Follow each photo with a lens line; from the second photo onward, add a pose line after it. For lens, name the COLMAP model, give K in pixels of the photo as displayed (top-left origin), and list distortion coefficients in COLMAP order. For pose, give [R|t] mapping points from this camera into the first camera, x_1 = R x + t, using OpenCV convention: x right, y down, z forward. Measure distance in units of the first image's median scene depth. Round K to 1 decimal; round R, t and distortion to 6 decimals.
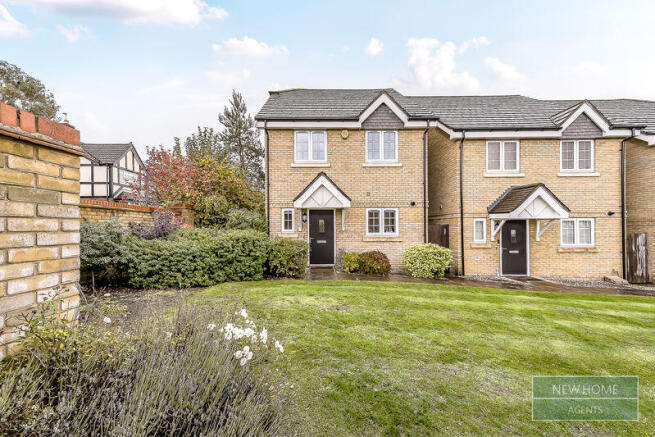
lens RADIAL K [[256.8, 0, 311.0], [0, 256.8, 217.9], [0, 0, 1]] dist [0.025106, -0.000713]
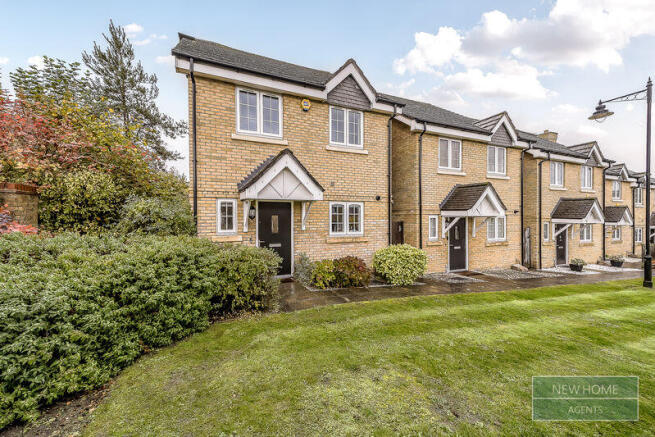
lens RADIAL K [[256.8, 0, 317.6], [0, 256.8, 213.8], [0, 0, 1]] dist [0.025106, -0.000713]
pose [[0.918318, 0.008528, 0.395751, -0.140585], [-0.014403, 0.999826, 0.011878, -0.009154], [-0.395580, -0.016608, 0.918281, 0.277741]]
